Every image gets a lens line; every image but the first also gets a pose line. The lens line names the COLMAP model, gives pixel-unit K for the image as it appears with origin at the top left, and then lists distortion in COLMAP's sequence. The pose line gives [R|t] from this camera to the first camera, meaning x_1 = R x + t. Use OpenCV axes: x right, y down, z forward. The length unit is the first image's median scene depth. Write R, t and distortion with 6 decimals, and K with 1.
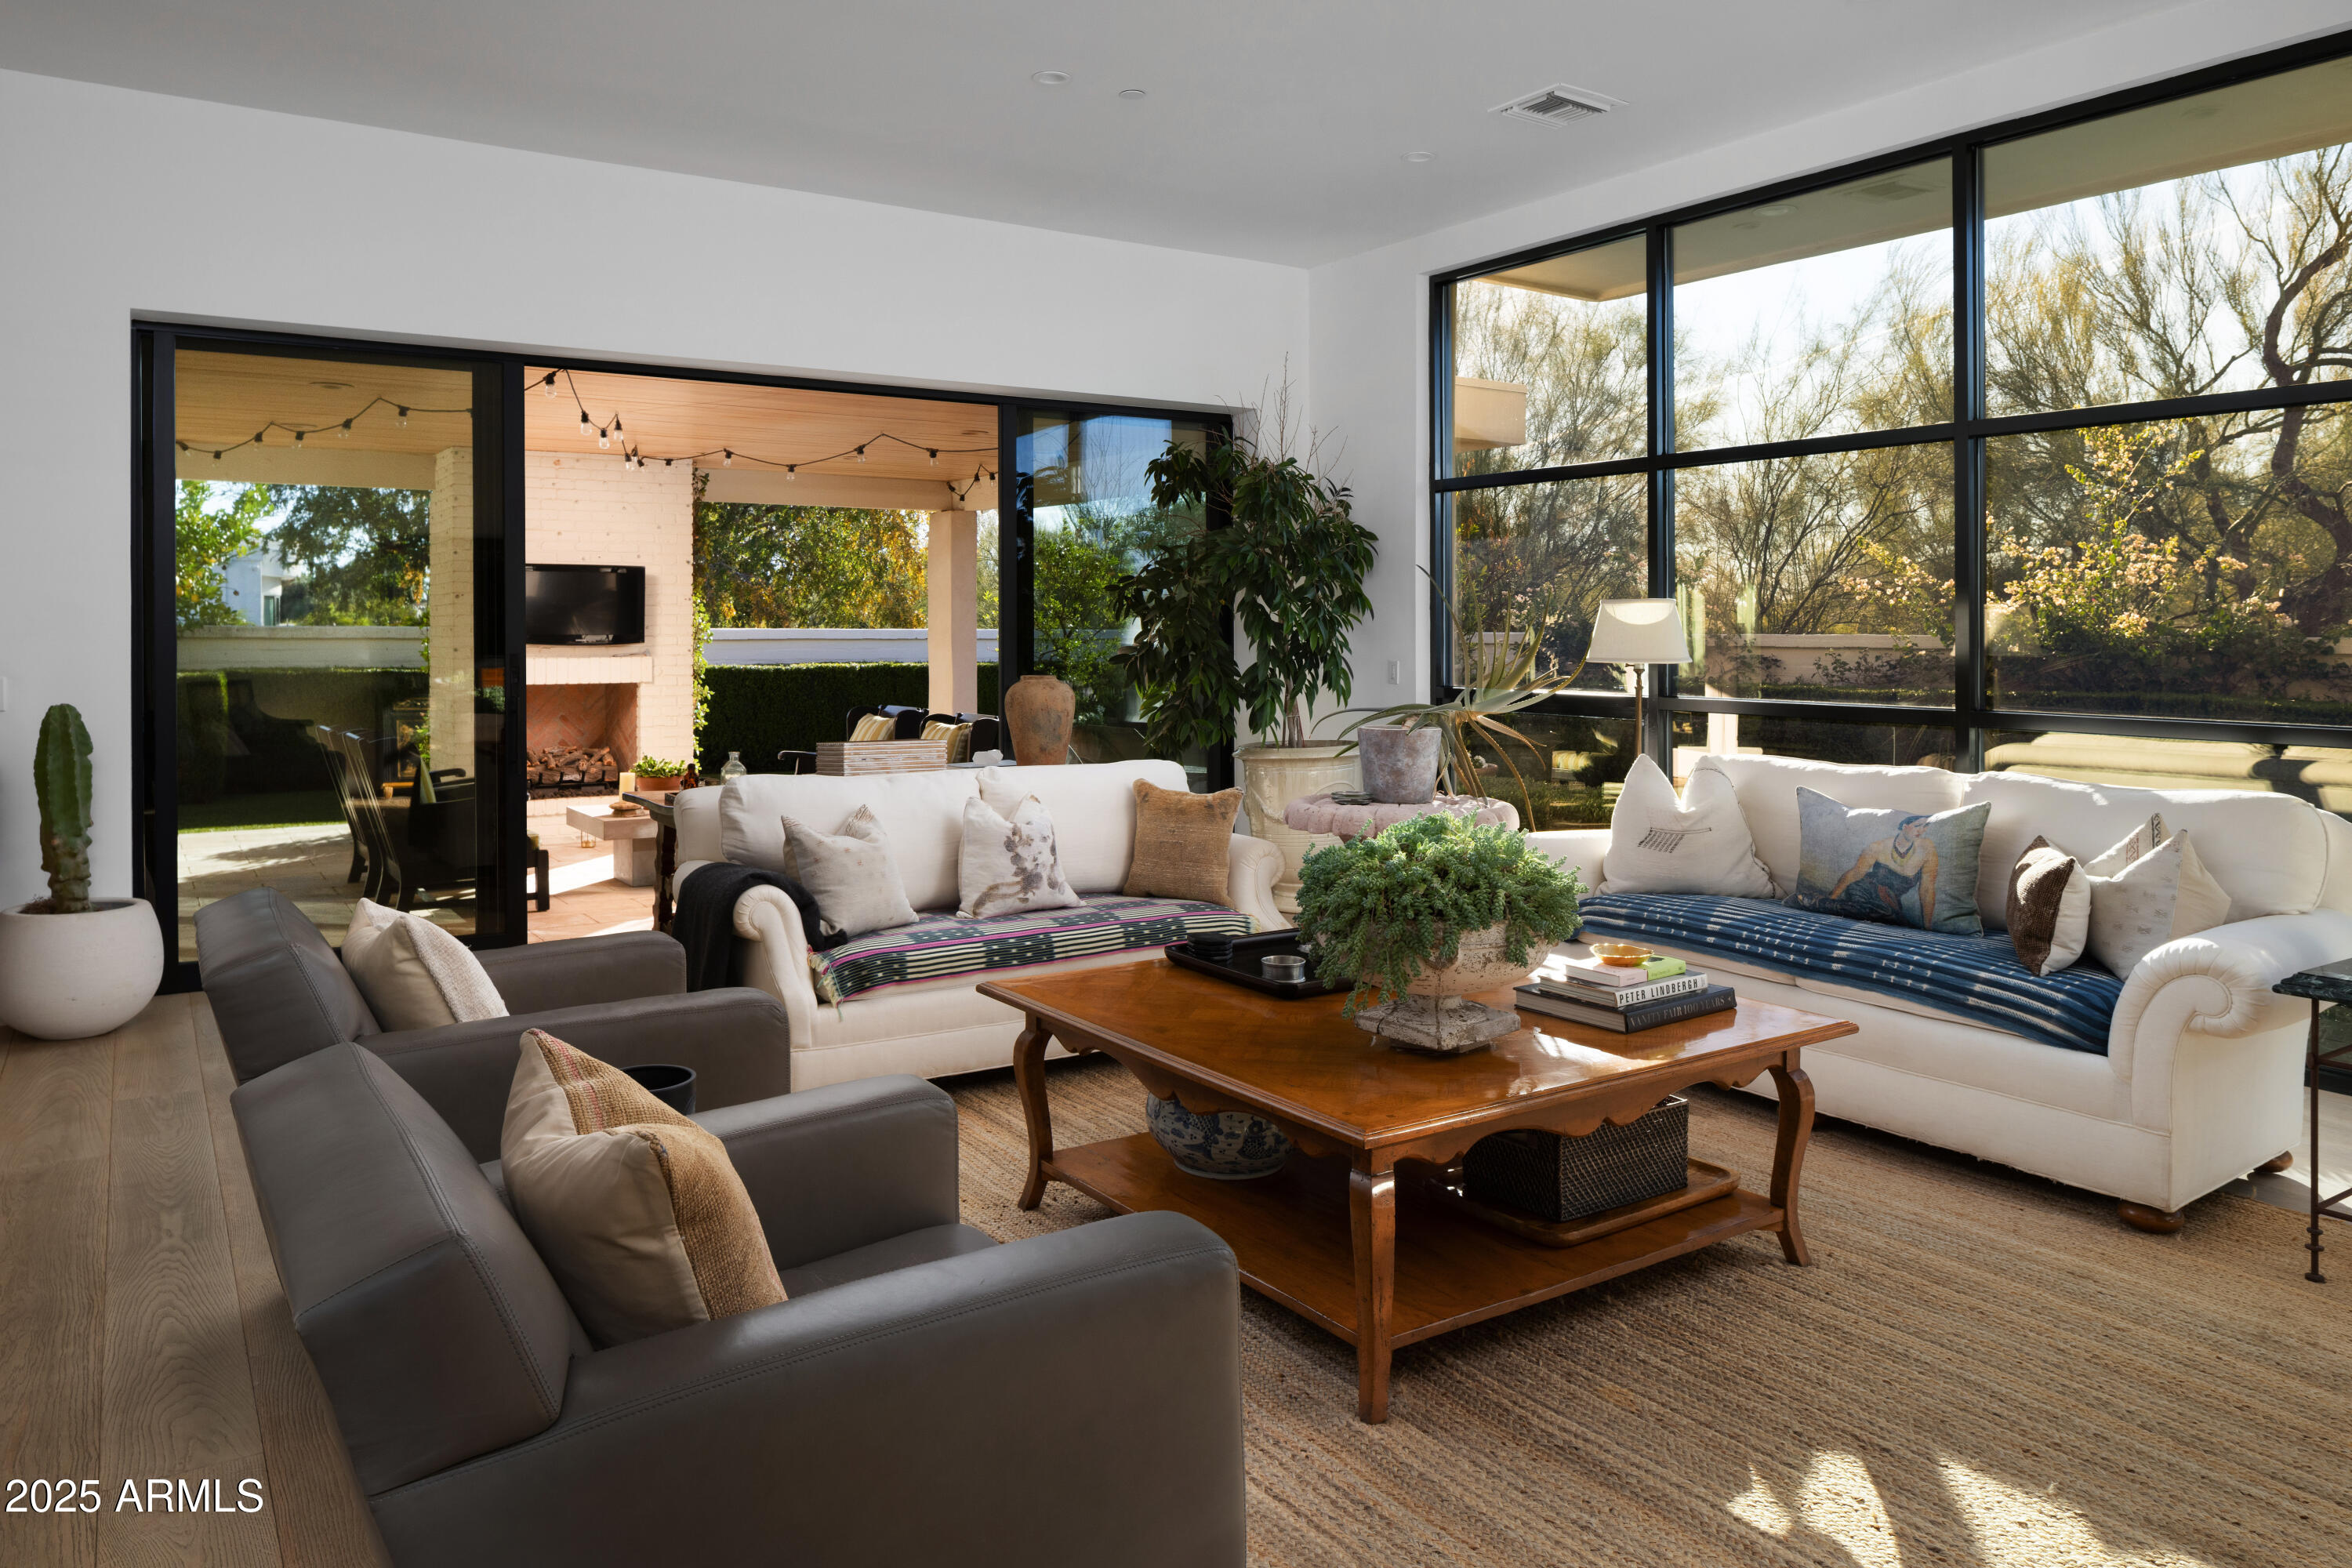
lens RADIAL K [[1592.2, 0, 1132.0], [0, 1592.2, 602.8], [0, 0, 1]] dist [-0.002662, -0.001049]
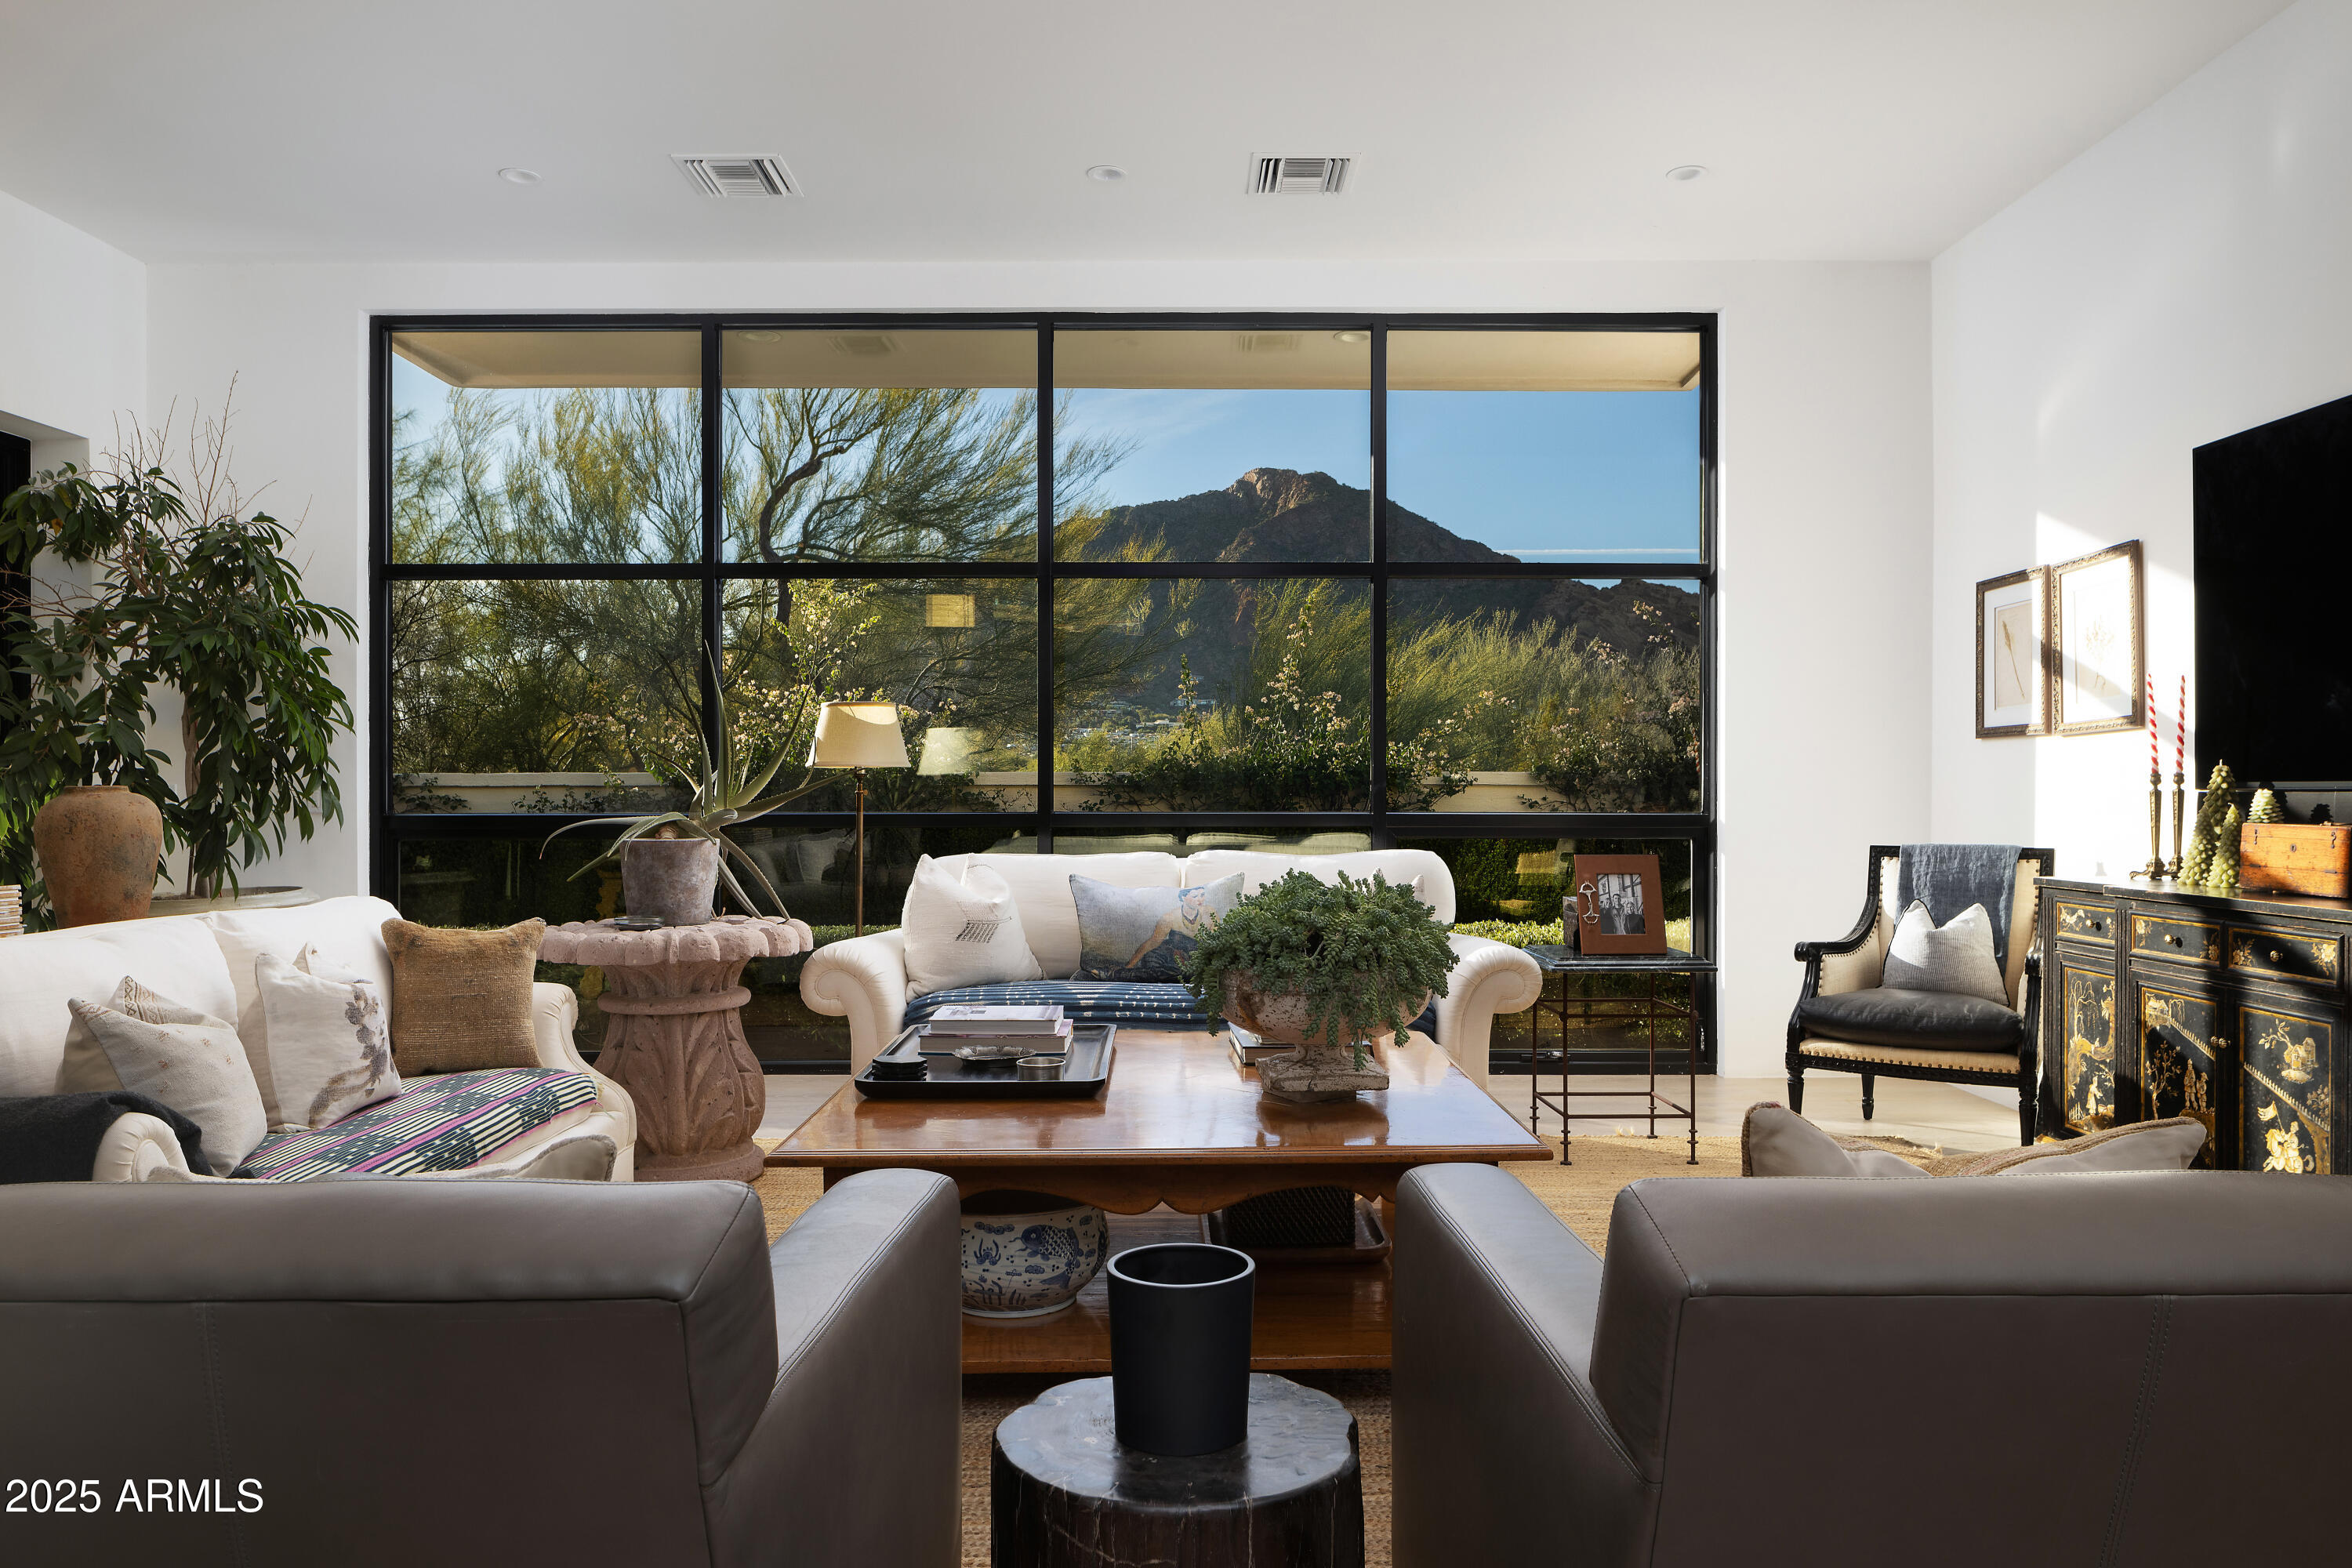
lens RADIAL K [[1609.6, 0, 1176.0], [0, 1609.6, 784.0], [0, 0, 1]] dist [-0.001302, -0.000237]
pose [[0.542835, 0.001292, 0.839839, -0.469143], [-0.010380, 0.999933, 0.005171, 0.045544], [-0.839775, -0.011525, 0.542812, 0.328355]]
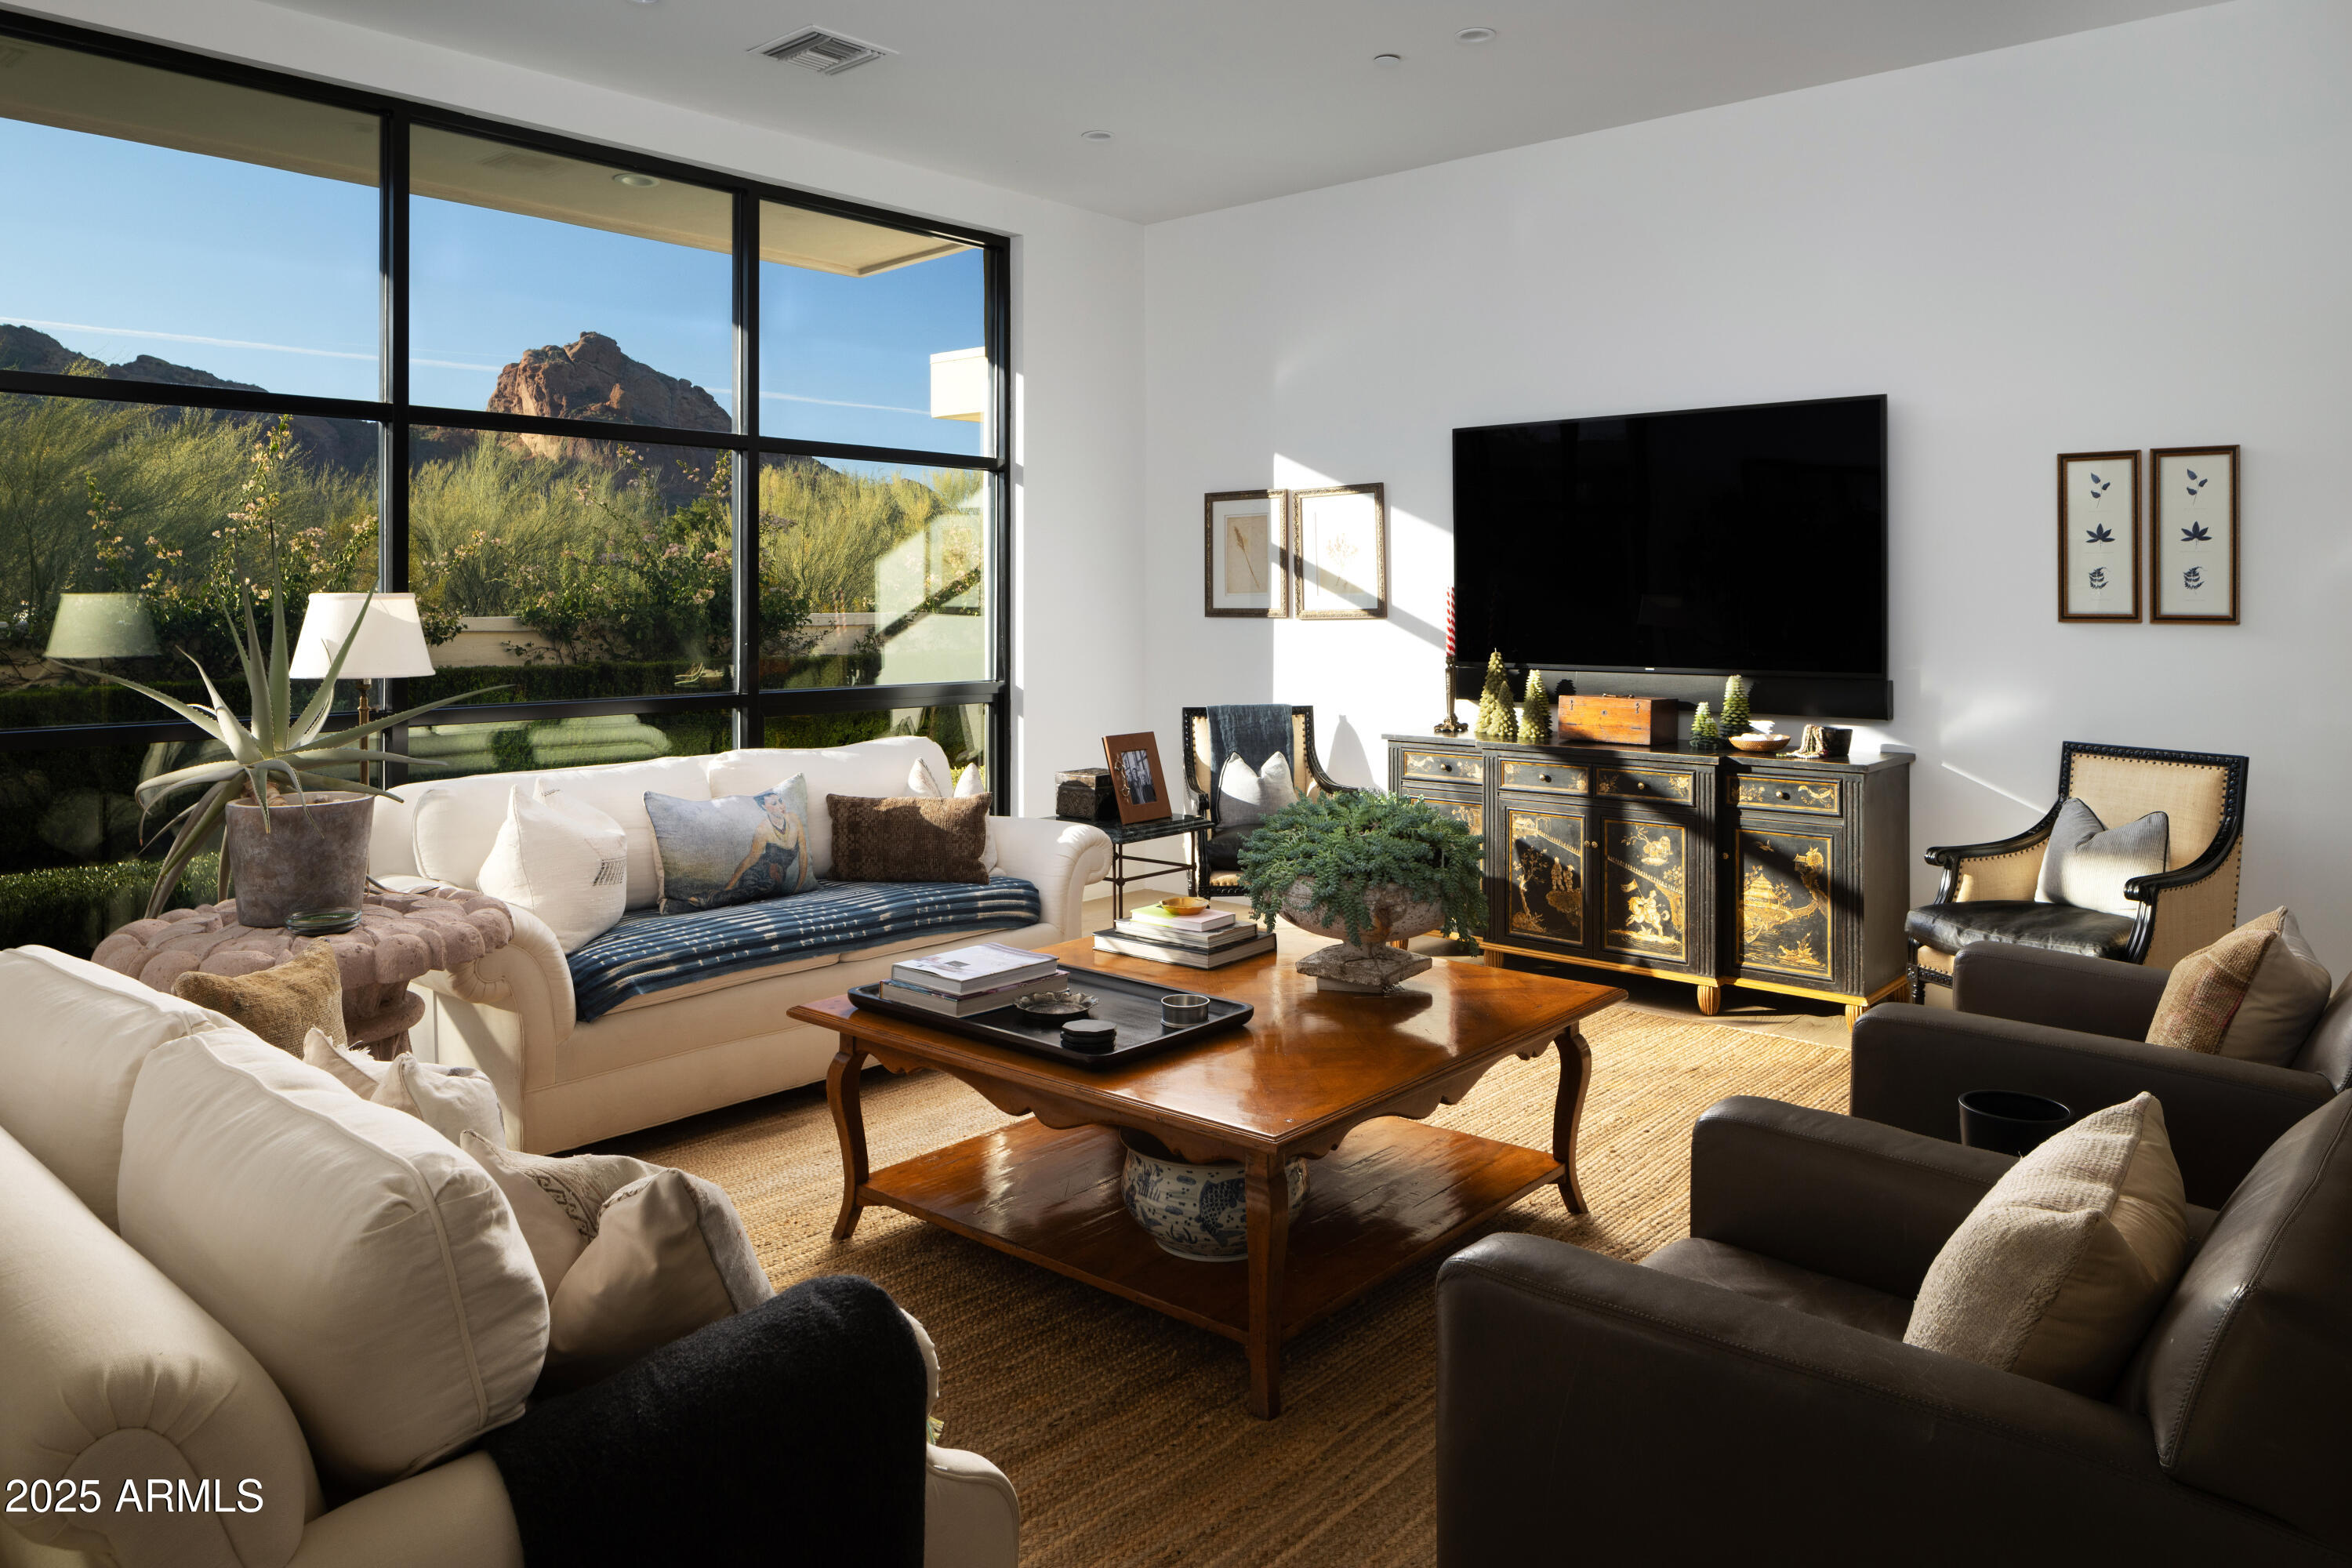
lens RADIAL K [[1592.2, 0, 1132.0], [0, 1592.2, 602.8], [0, 0, 1]] dist [-0.002662, -0.001049]
pose [[-0.256333, -0.006404, 0.966567, -0.580213], [-0.013374, 0.999906, 0.003079, -0.006334], [-0.966496, -0.012138, -0.256395, 0.944927]]
